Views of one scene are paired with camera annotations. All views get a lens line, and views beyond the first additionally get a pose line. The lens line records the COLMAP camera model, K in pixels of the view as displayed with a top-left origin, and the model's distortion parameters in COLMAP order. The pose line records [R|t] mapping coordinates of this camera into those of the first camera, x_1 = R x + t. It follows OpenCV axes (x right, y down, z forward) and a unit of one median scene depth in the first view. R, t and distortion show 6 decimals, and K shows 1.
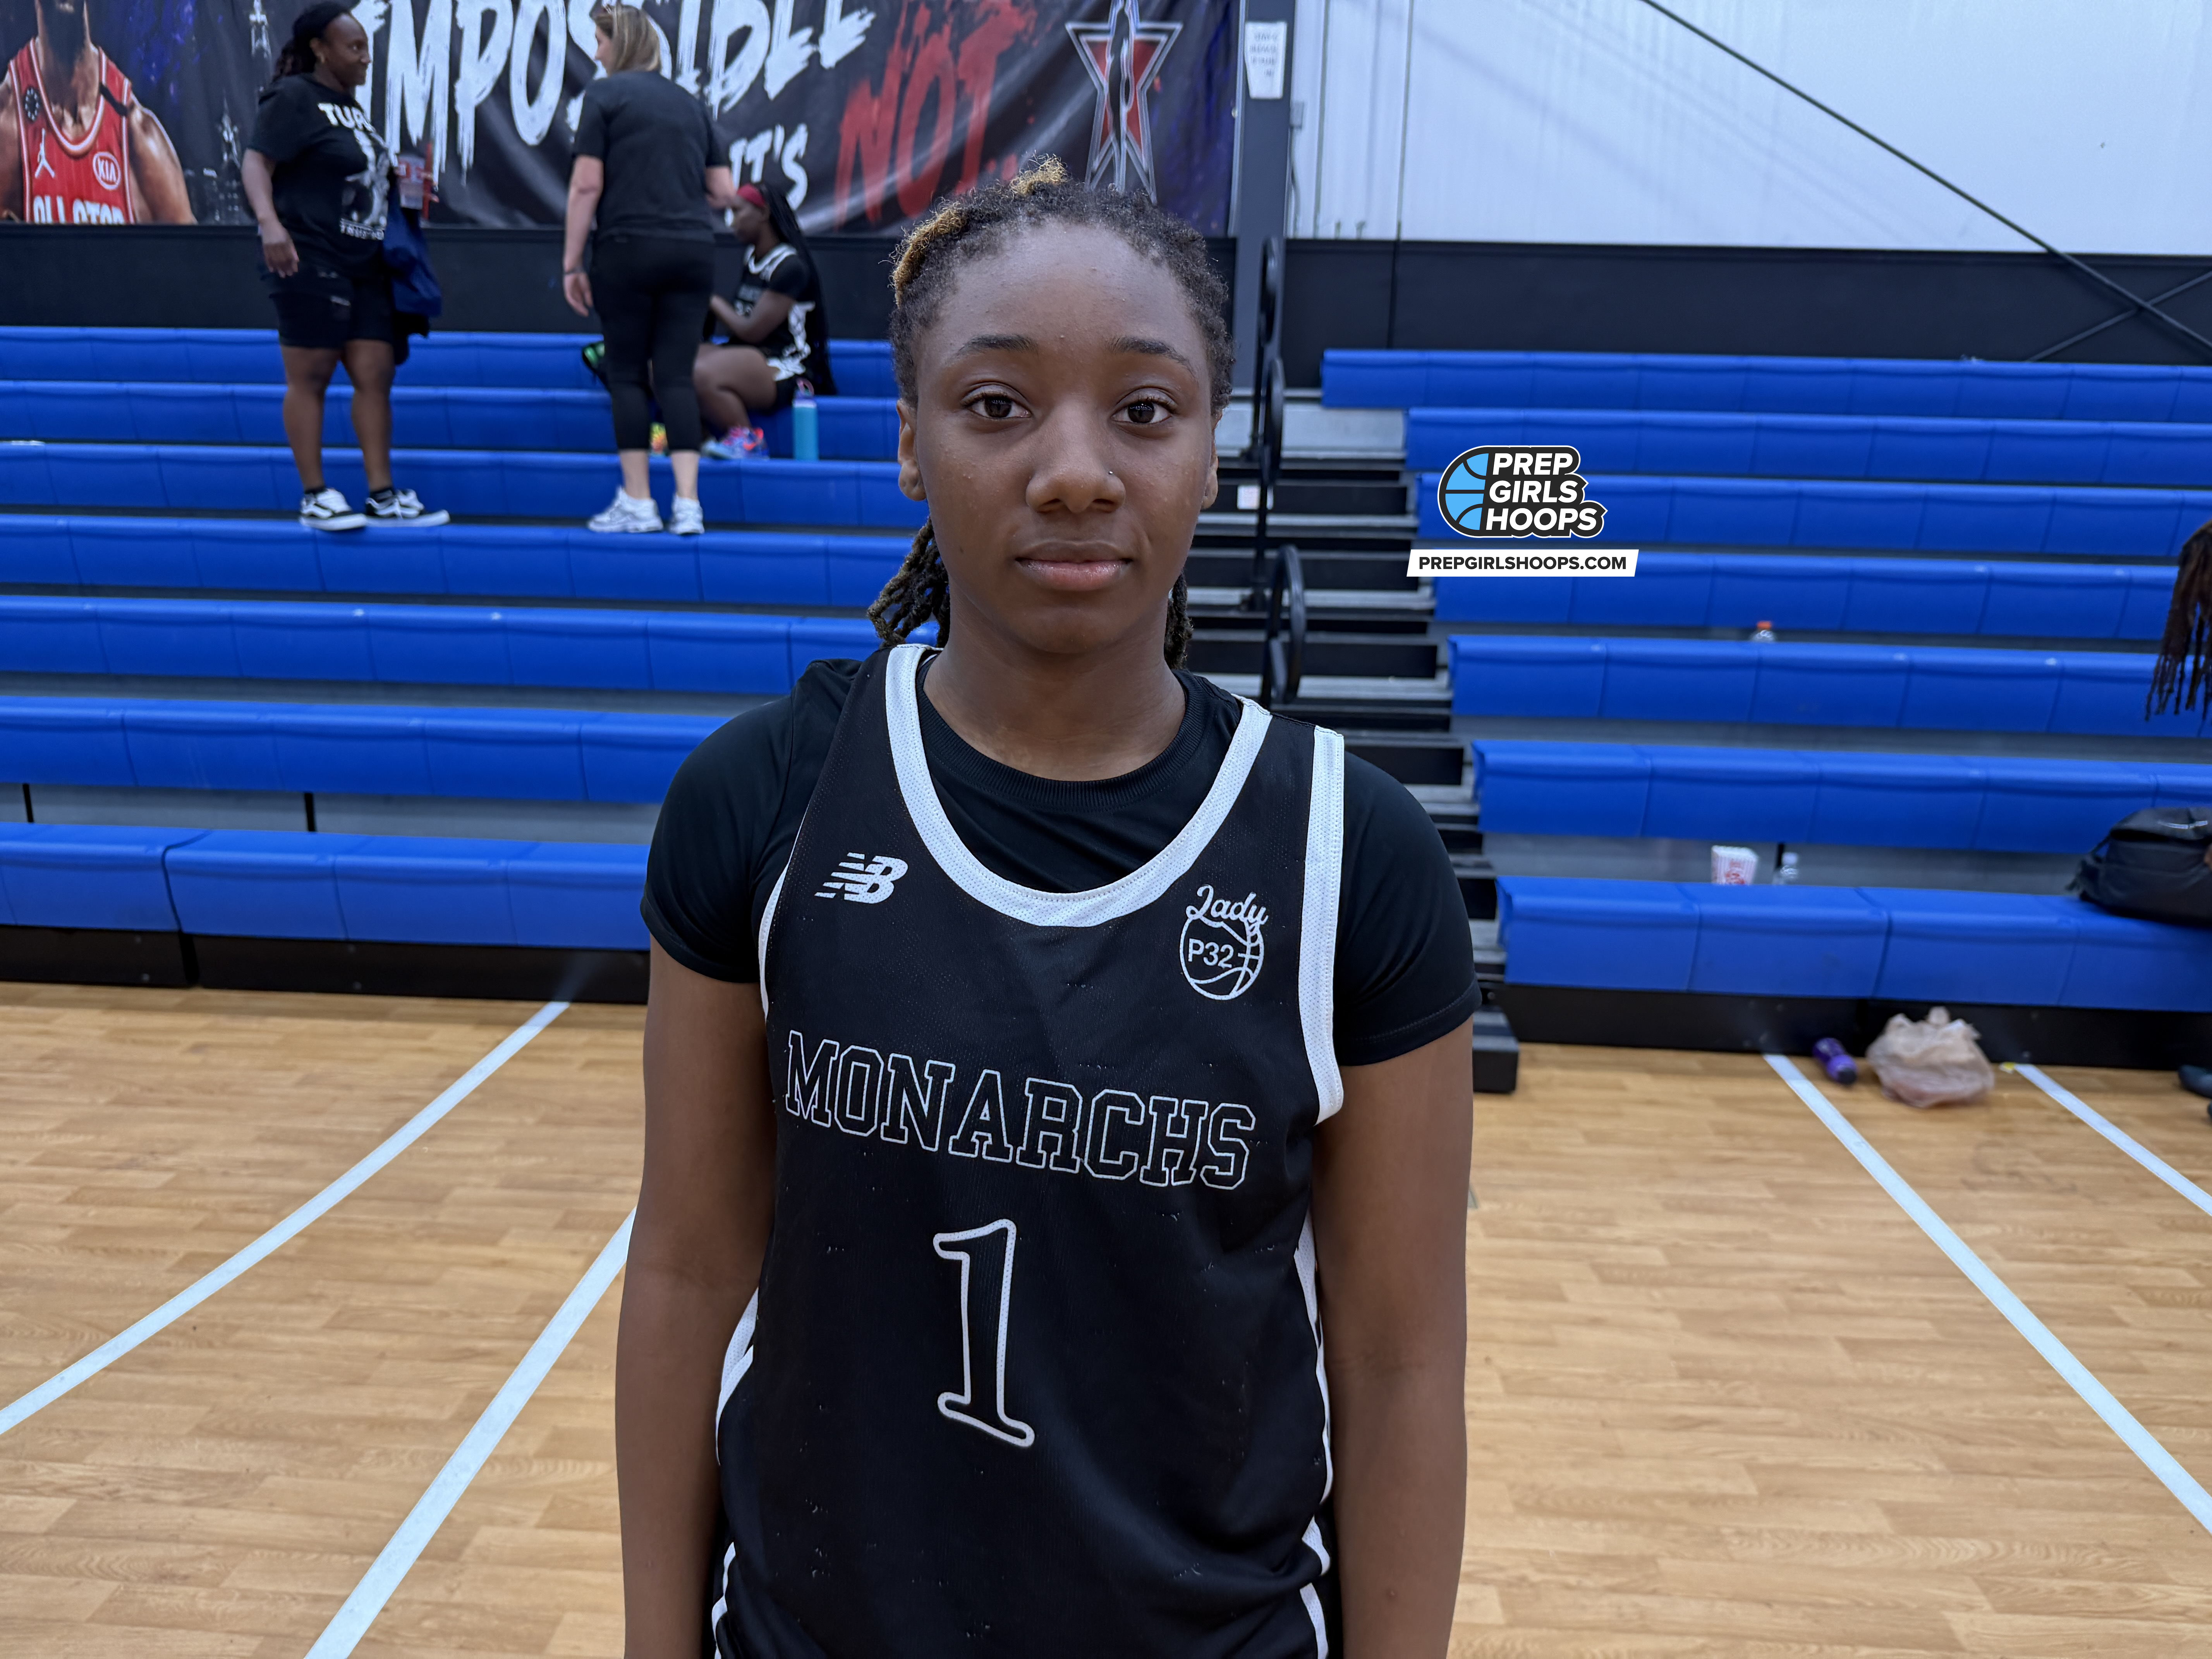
lens RADIAL K [[1597.3, 0, 1100.8], [0, 1597.3, 840.0], [0, 0, 1]] dist [-0.004279, -0.005423]
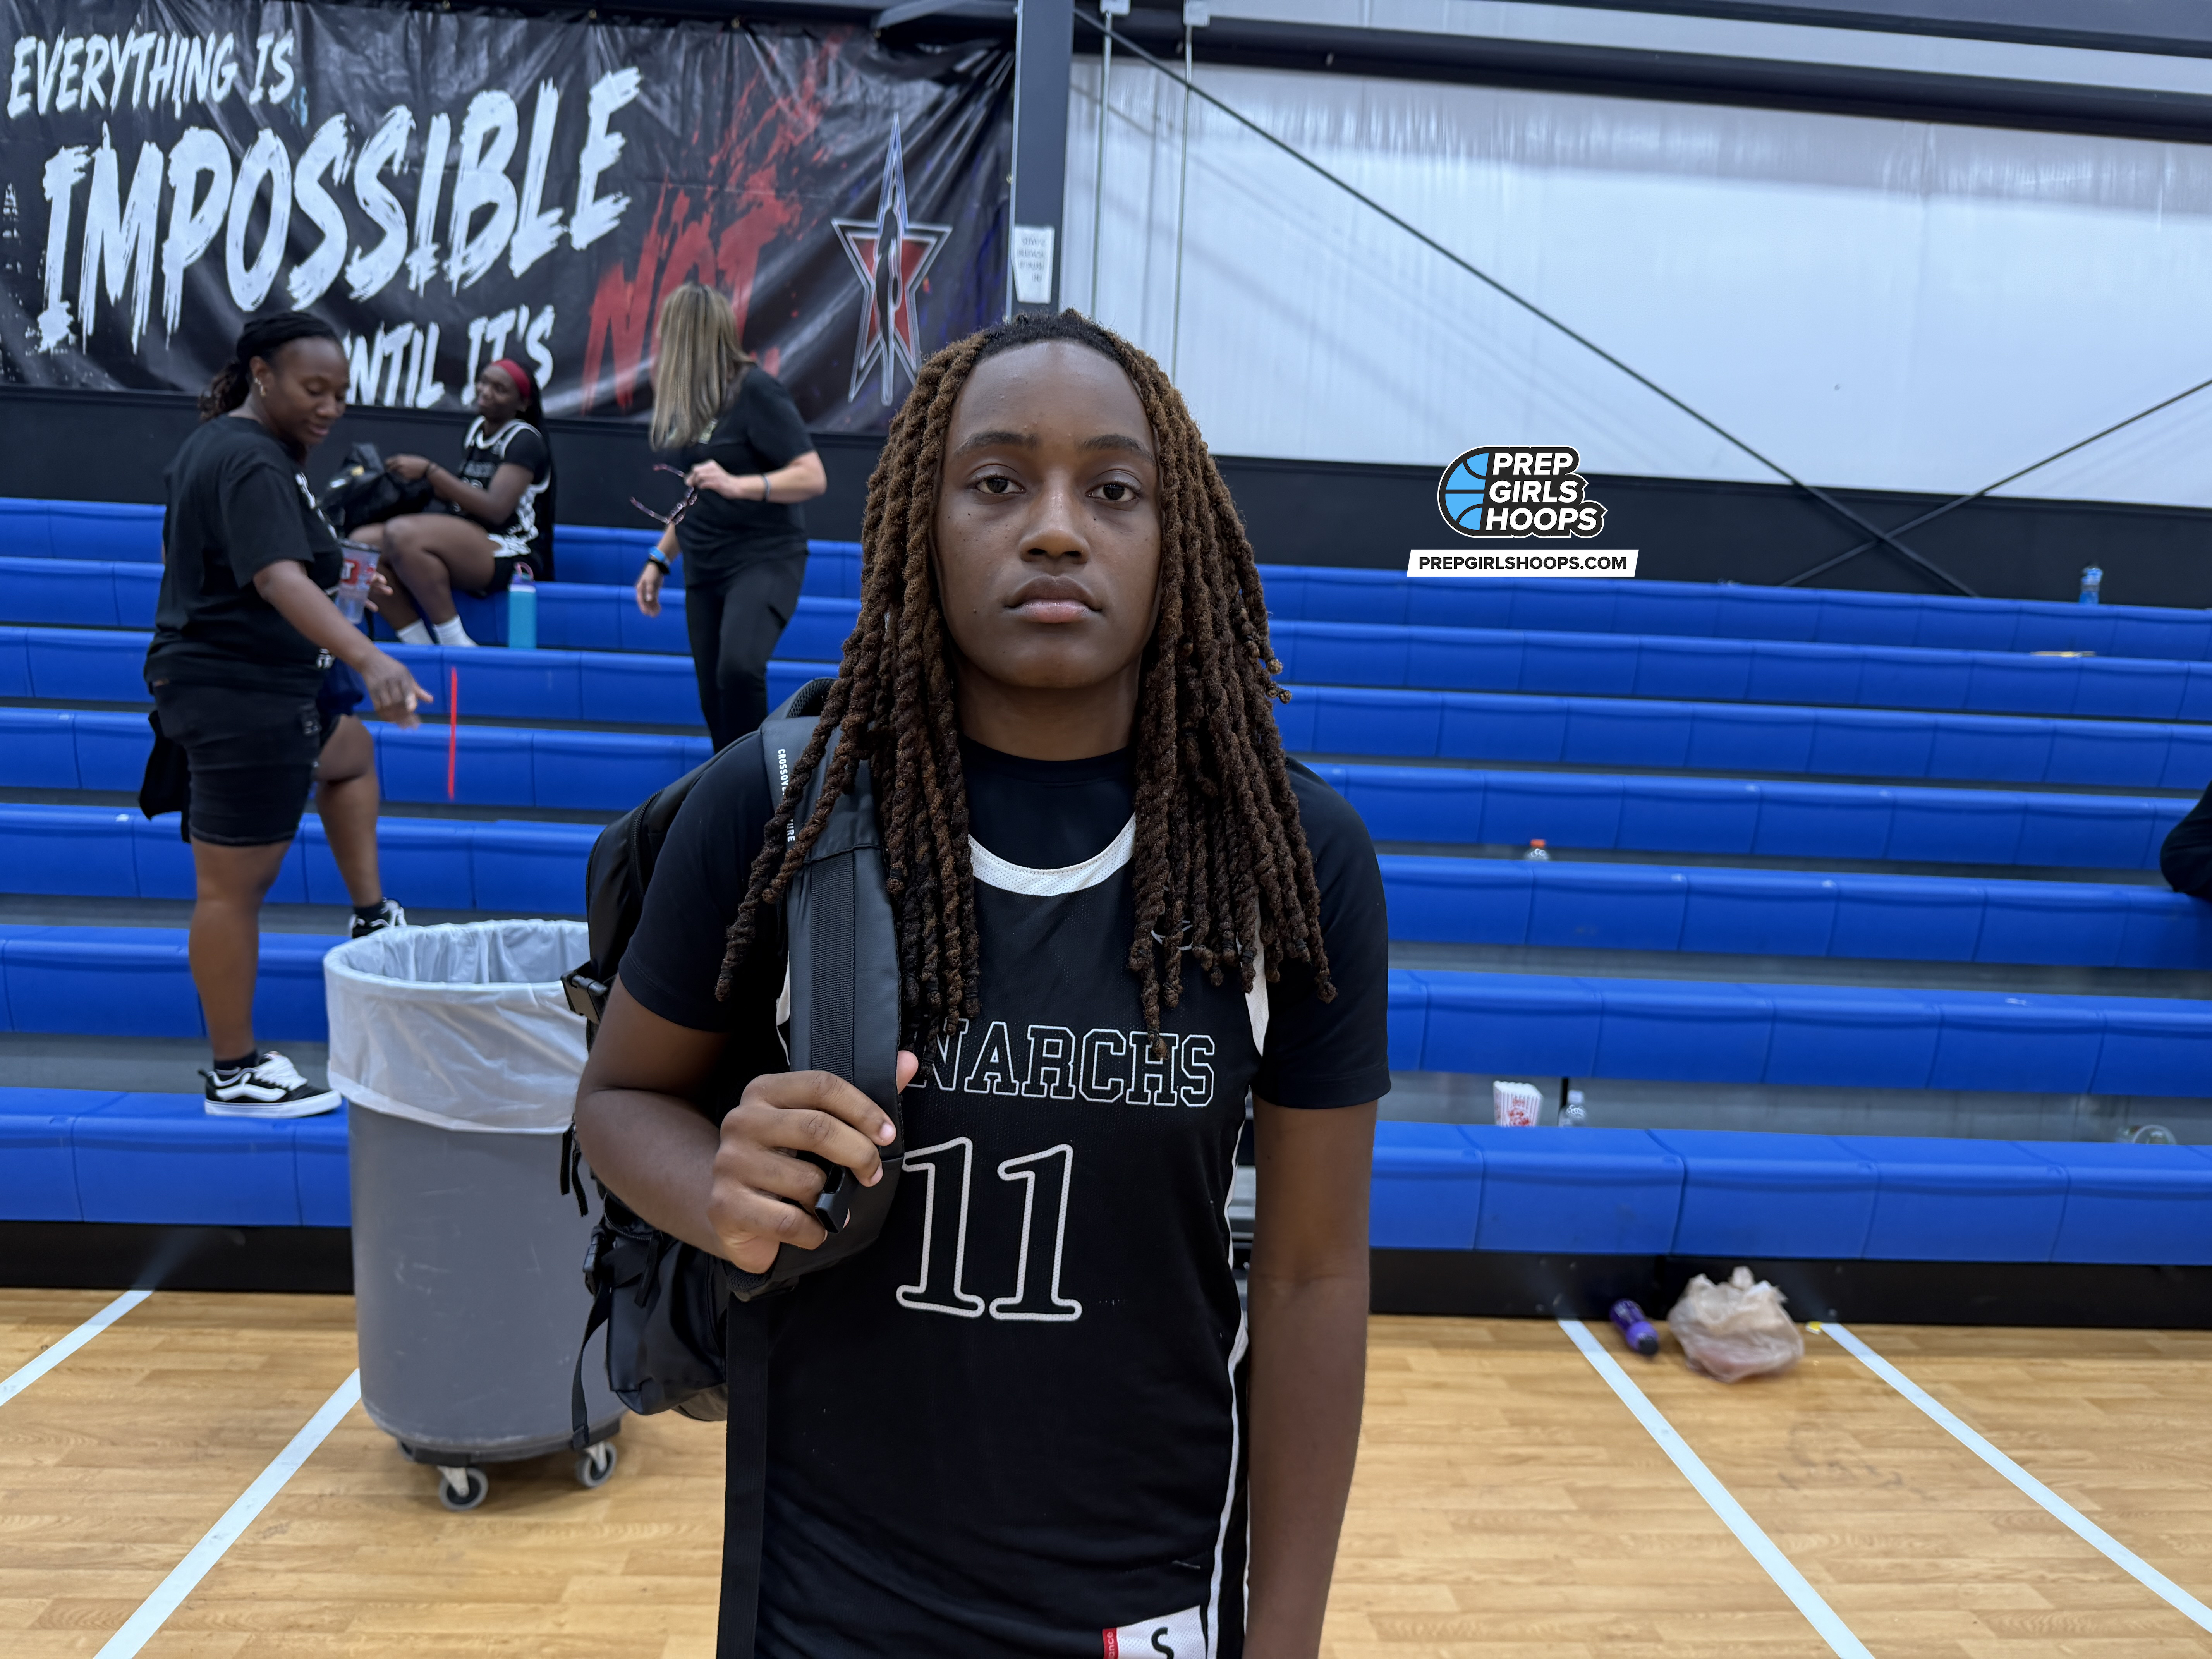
lens RADIAL K [[1563.5, 0, 1096.4], [0, 1563.5, 864.7], [0, 0, 1]] dist [0.037611, -0.056046]
pose [[0.993164, 0.009359, 0.116356, 0.050898], [0.003379, 0.994058, -0.108801, -0.024997], [-0.116683, 0.108450, 0.987230, 0.125659]]
